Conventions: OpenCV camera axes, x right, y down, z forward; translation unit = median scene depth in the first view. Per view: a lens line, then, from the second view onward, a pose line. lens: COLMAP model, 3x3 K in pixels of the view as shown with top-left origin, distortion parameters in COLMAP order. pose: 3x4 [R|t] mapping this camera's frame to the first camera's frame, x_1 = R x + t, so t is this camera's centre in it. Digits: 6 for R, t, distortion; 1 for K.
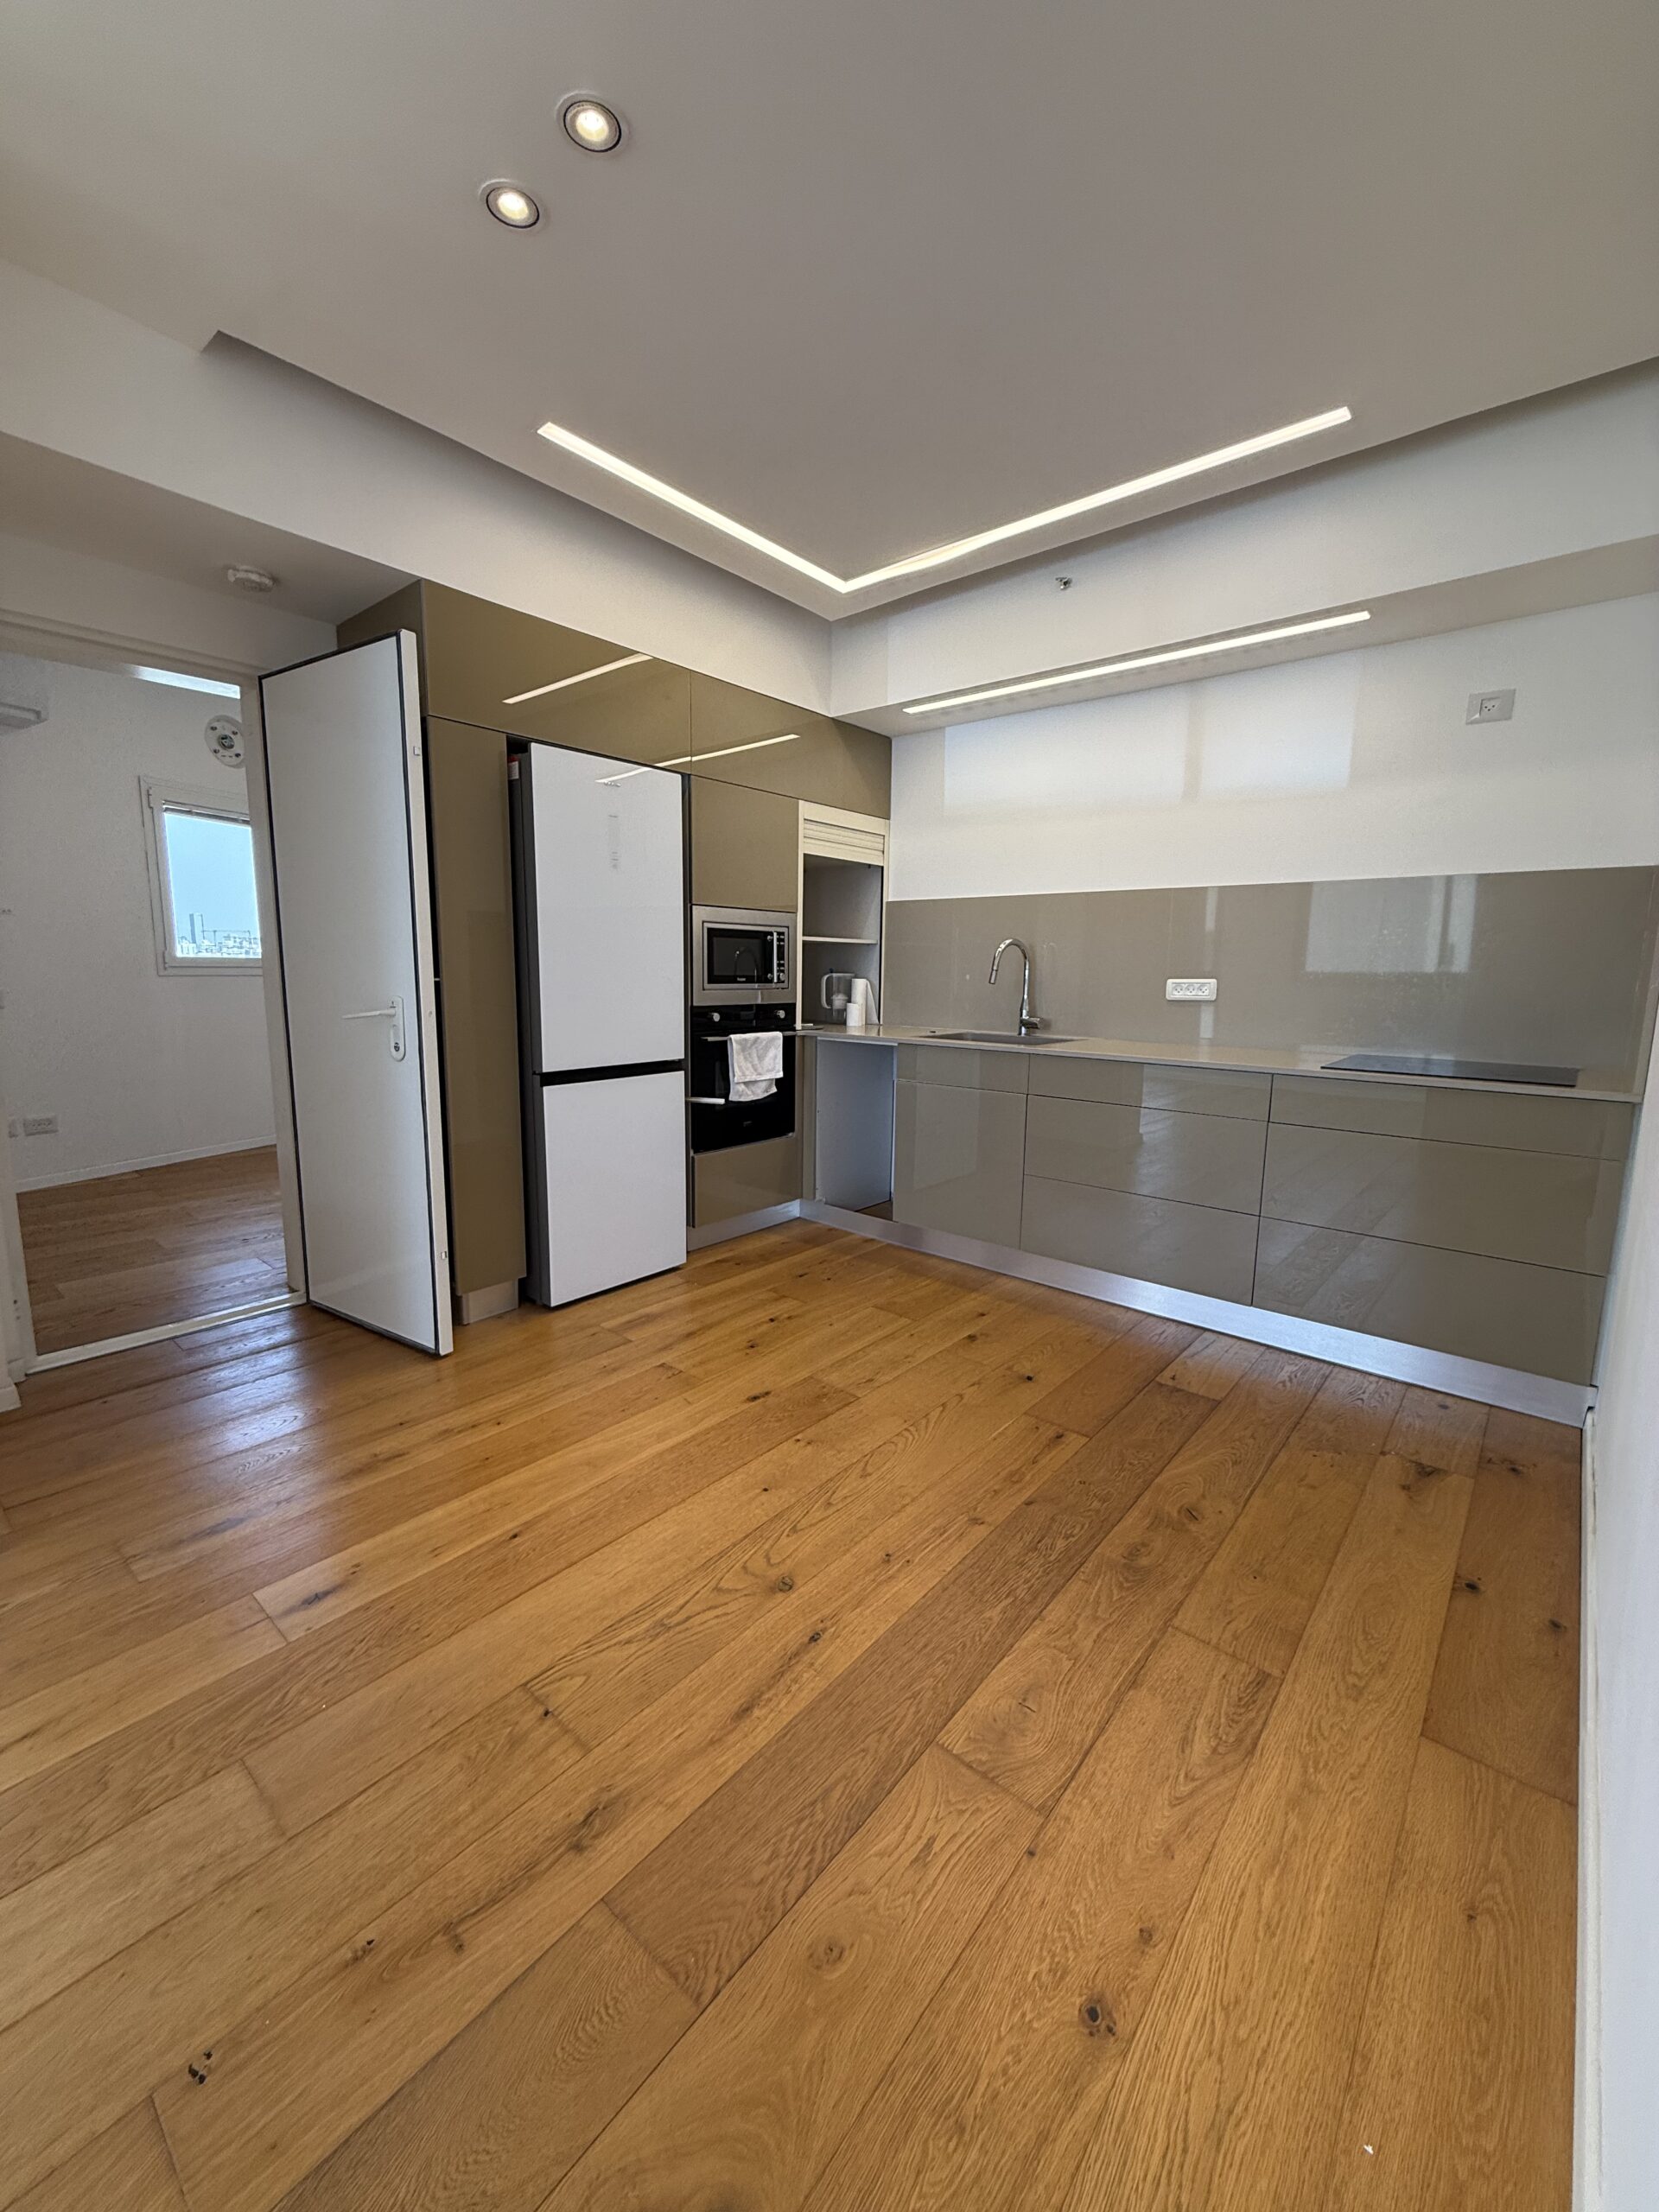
lens RADIAL K [[887.6, 0, 829.5], [0, 887.6, 1106.0], [0, 0, 1]] dist [0.002497, 0.000330]
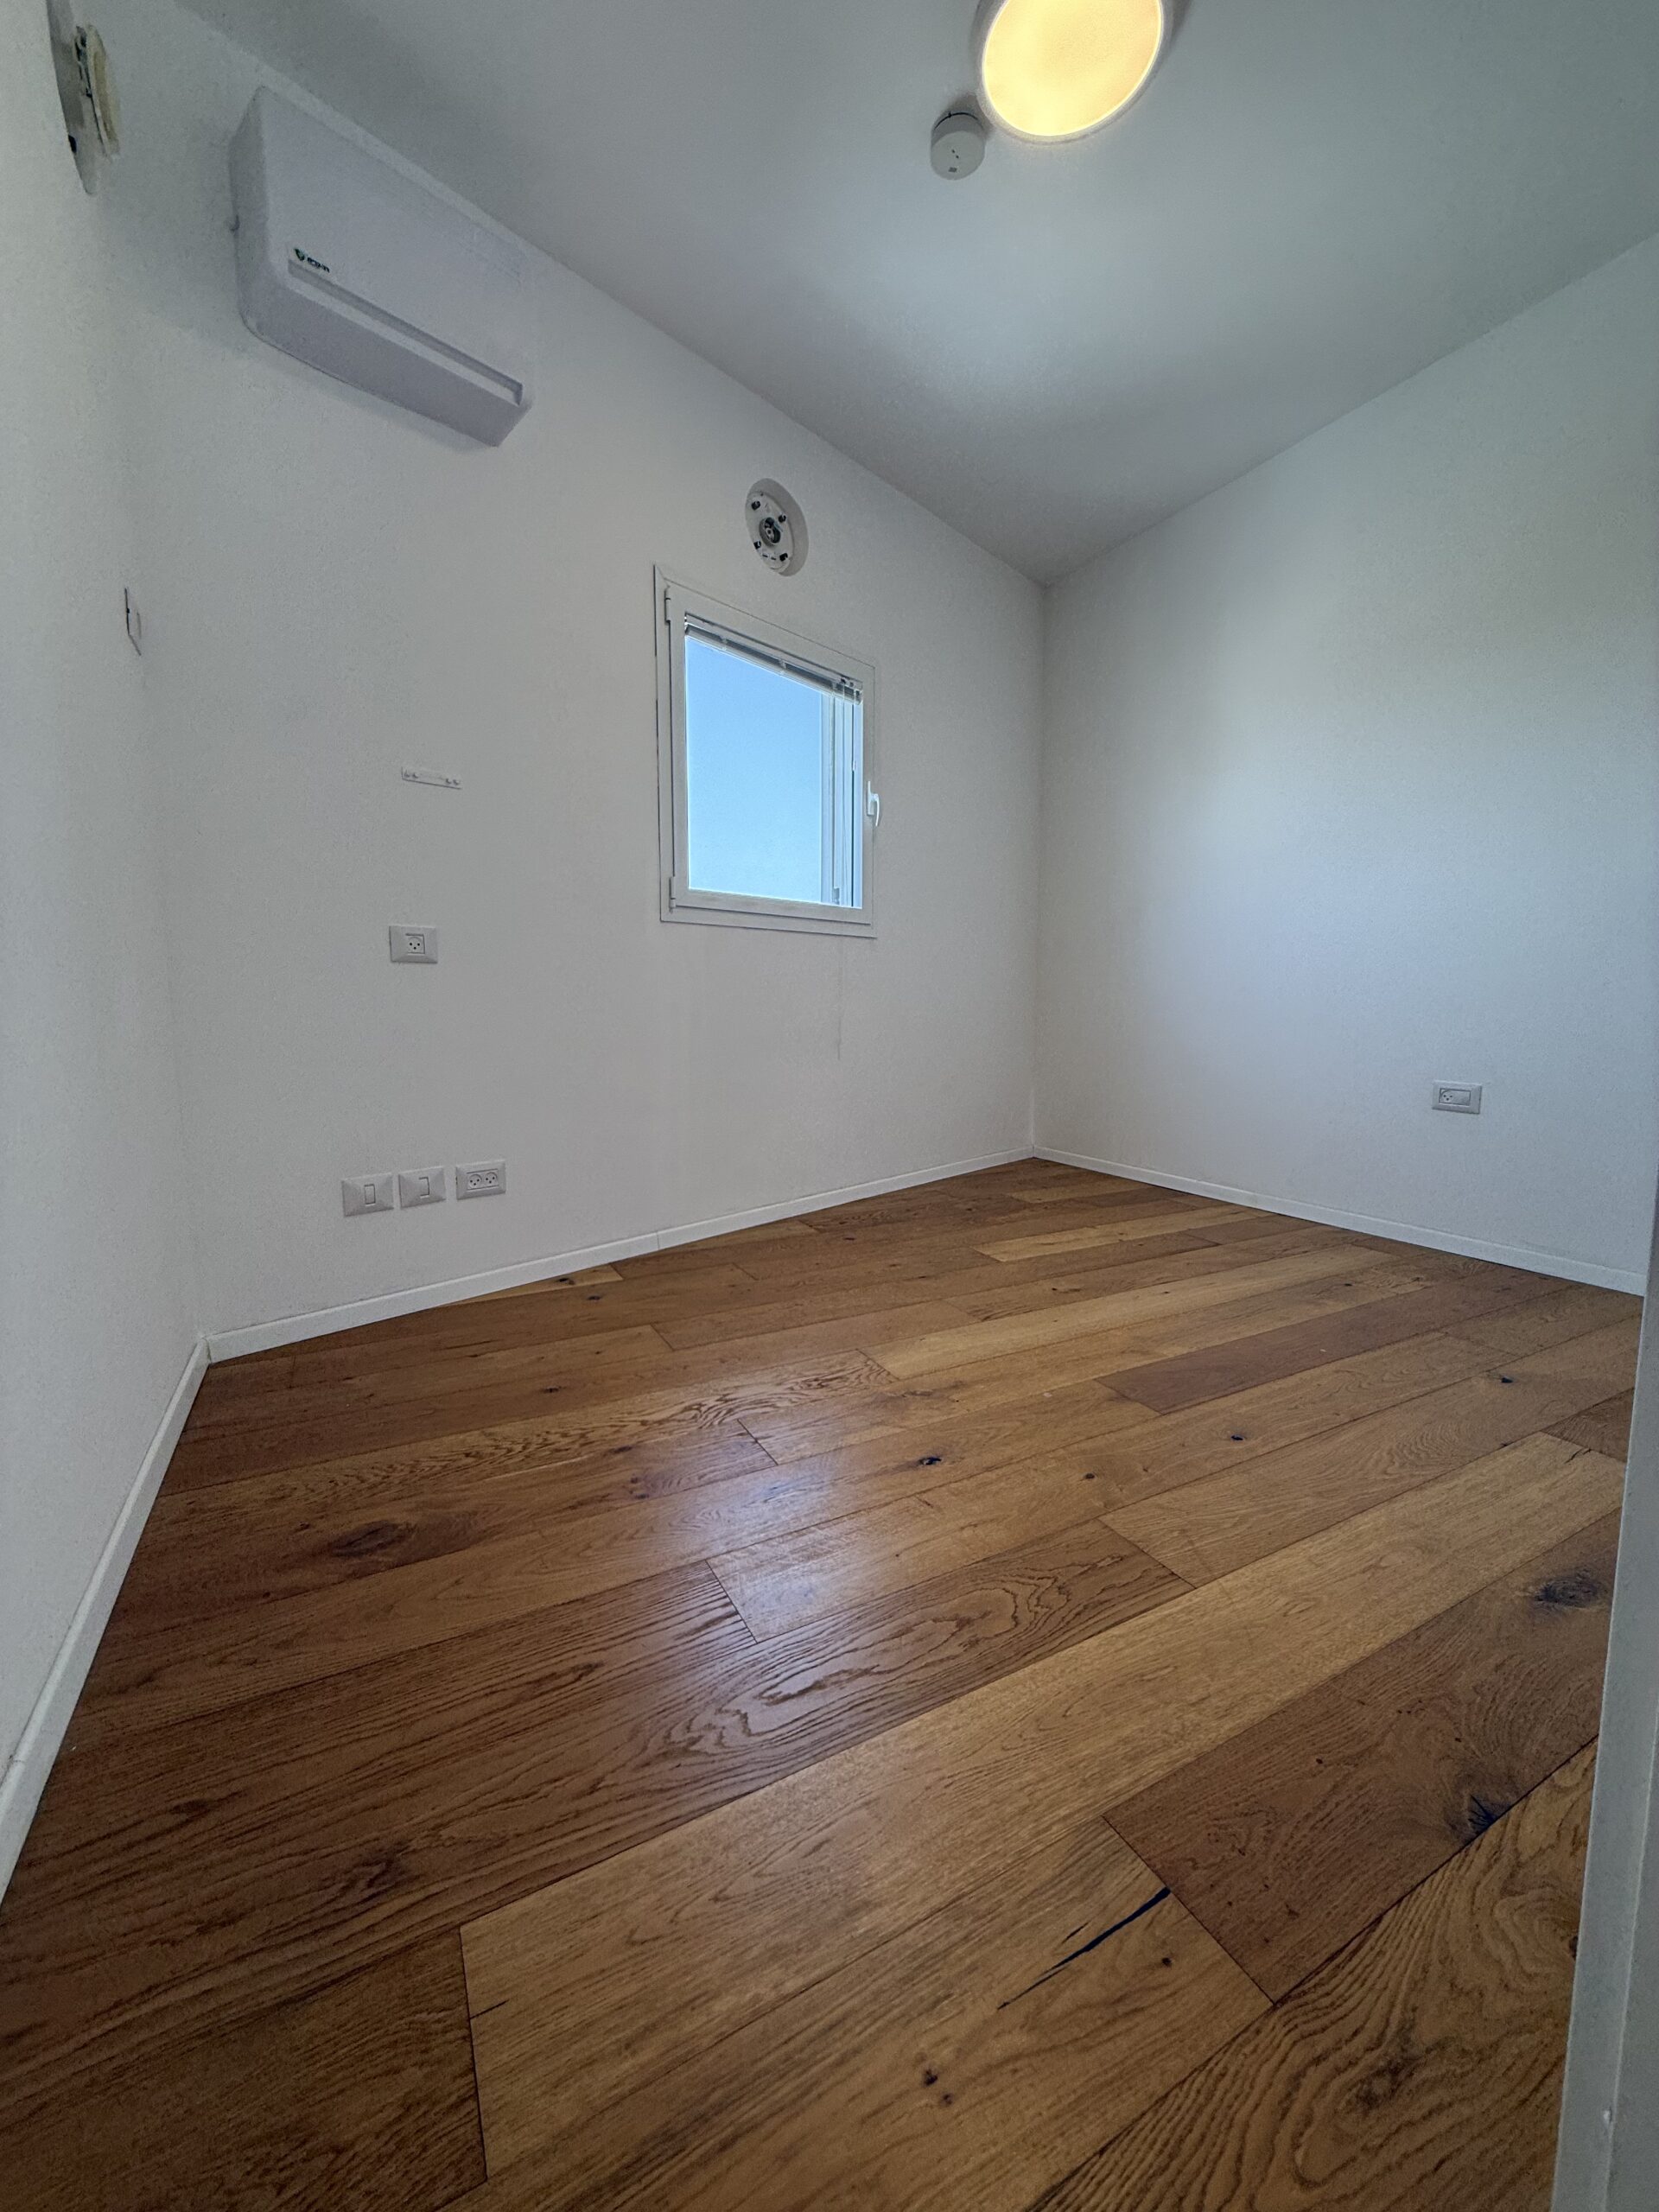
lens RADIAL K [[887.6, 0, 829.5], [0, 887.6, 1106.0], [0, 0, 1]] dist [0.002497, 0.000330]
pose [[0.931590, 0.026152, -0.362568, -0.689193], [-0.041224, 0.998575, -0.033895, -0.020793], [0.361165, 0.046523, 0.931341, 0.796722]]
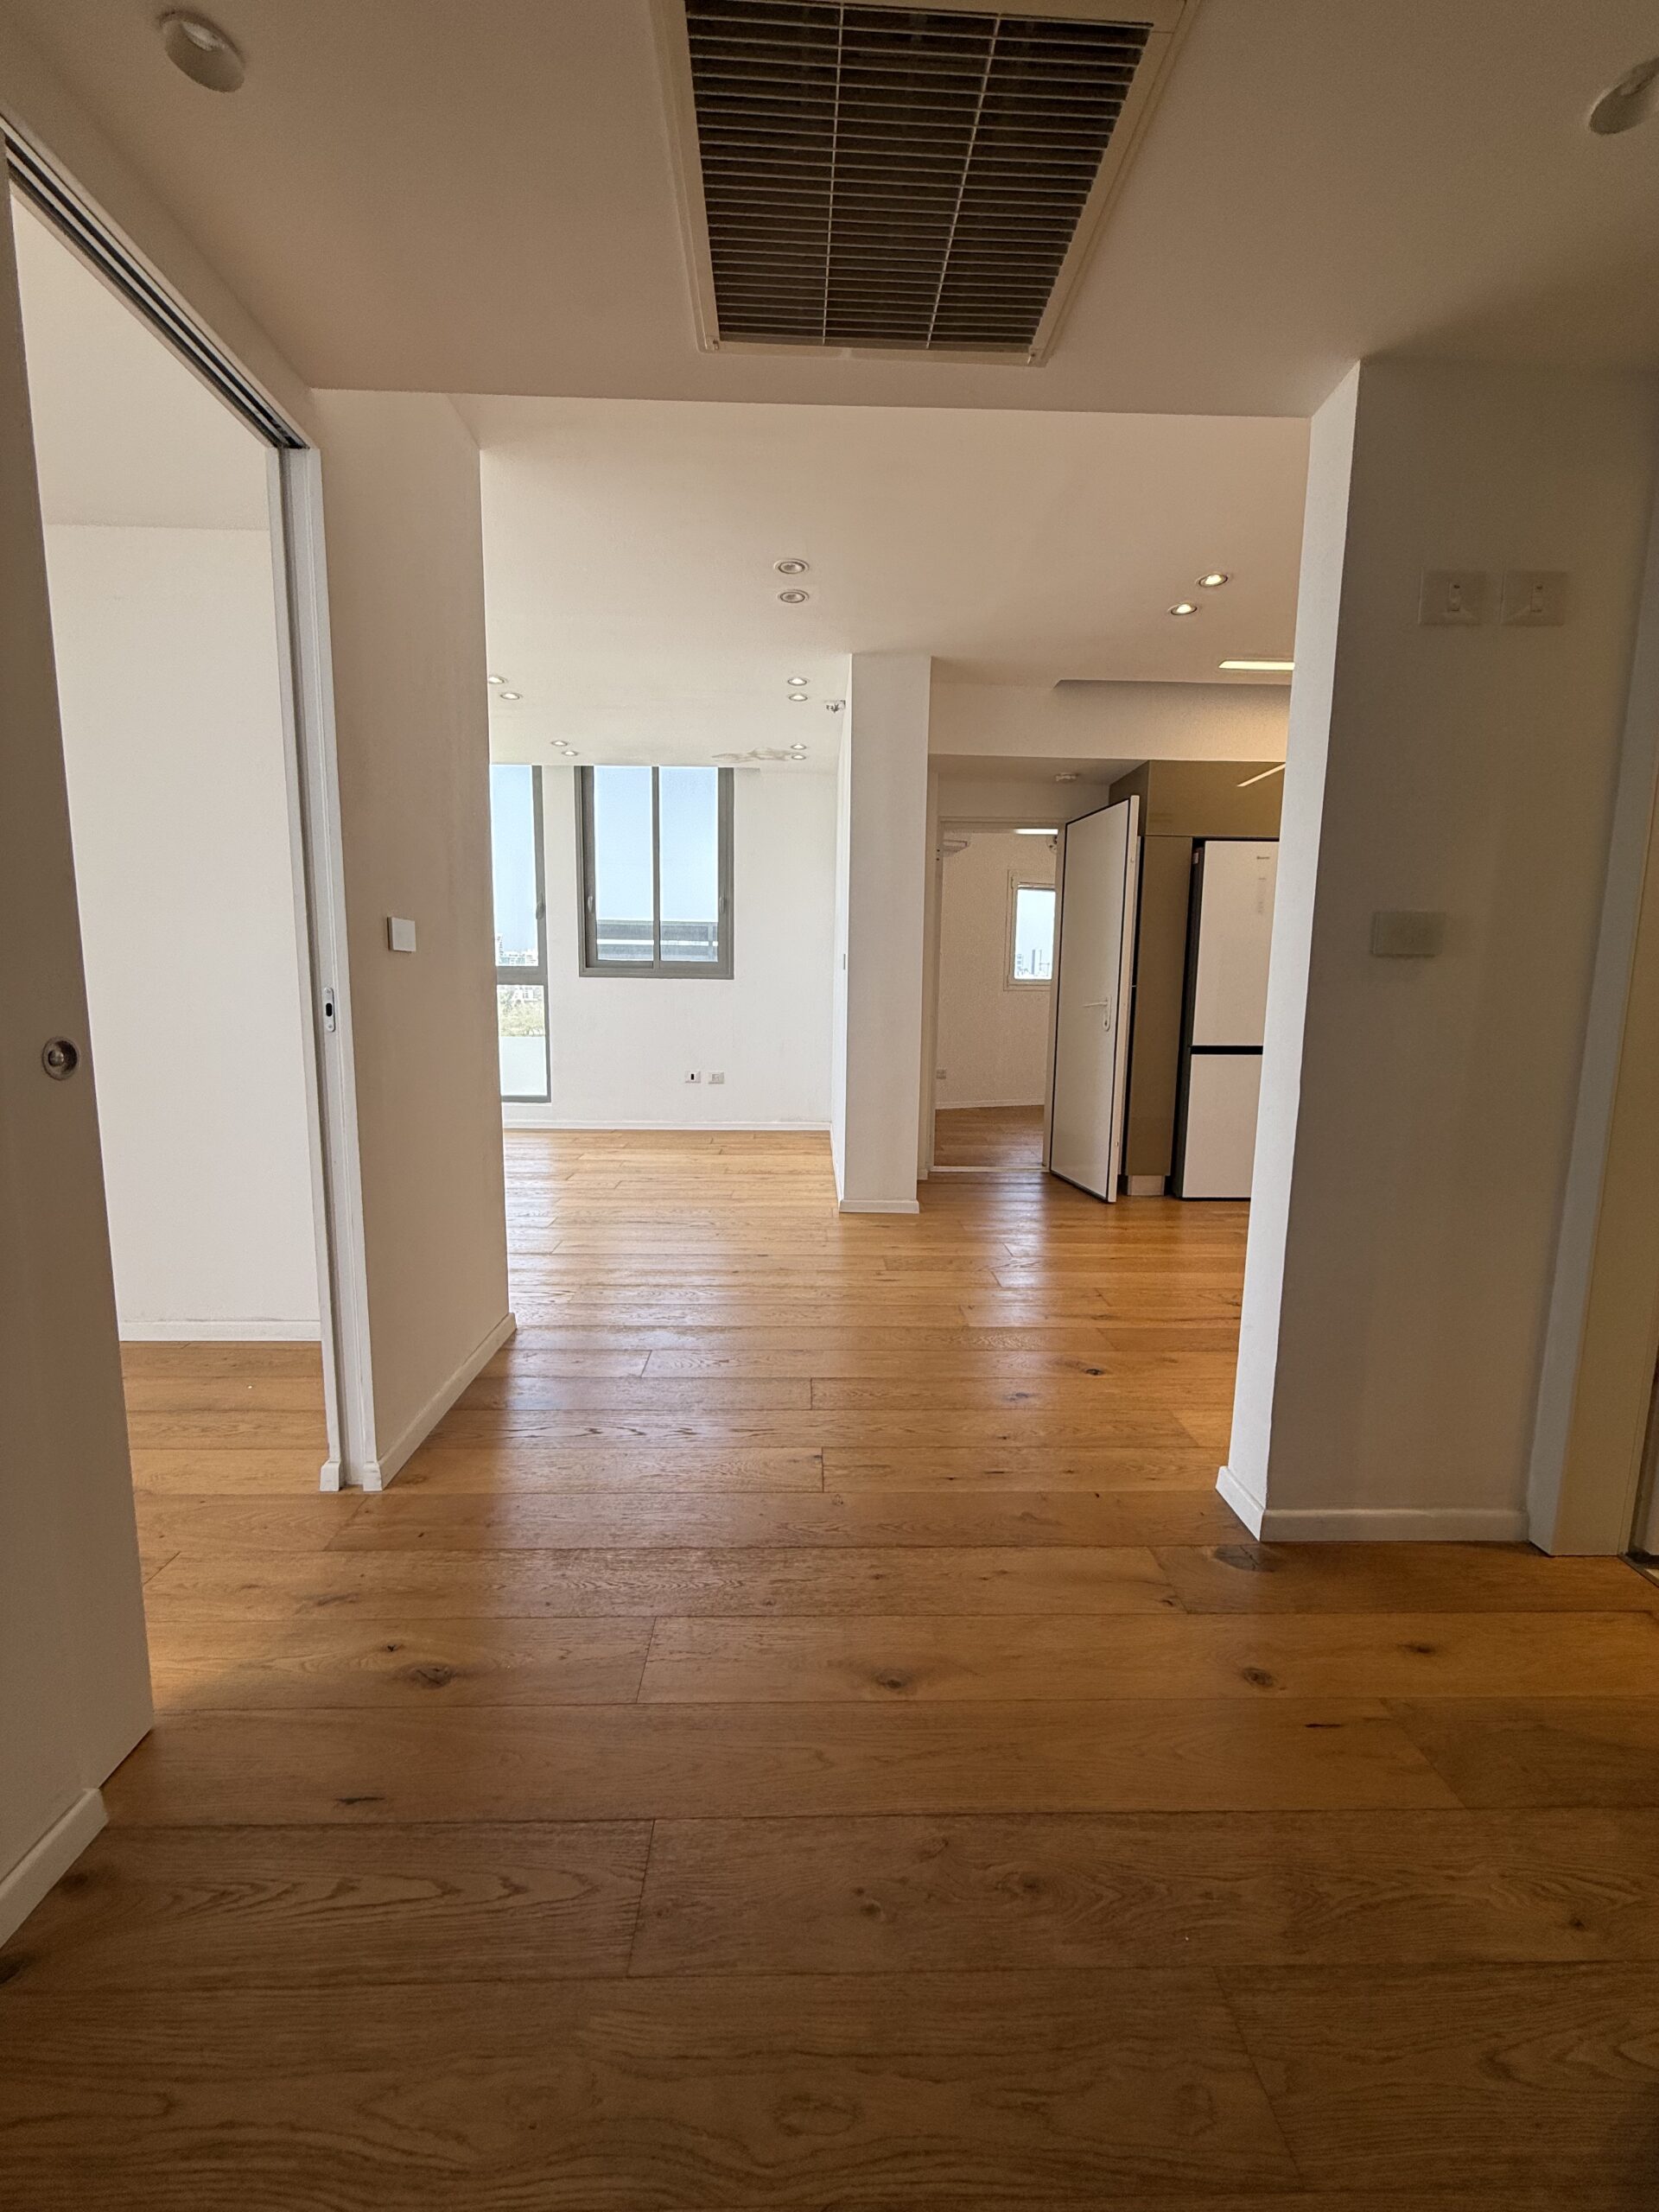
lens RADIAL K [[887.6, 0, 829.5], [0, 887.6, 1106.0], [0, 0, 1]] dist [0.002497, 0.000330]
pose [[0.668914, 0.092528, -0.737559, 0.404711], [-0.114436, 0.993213, 0.020815, 0.106332], [0.734479, 0.070480, 0.674962, -0.514208]]
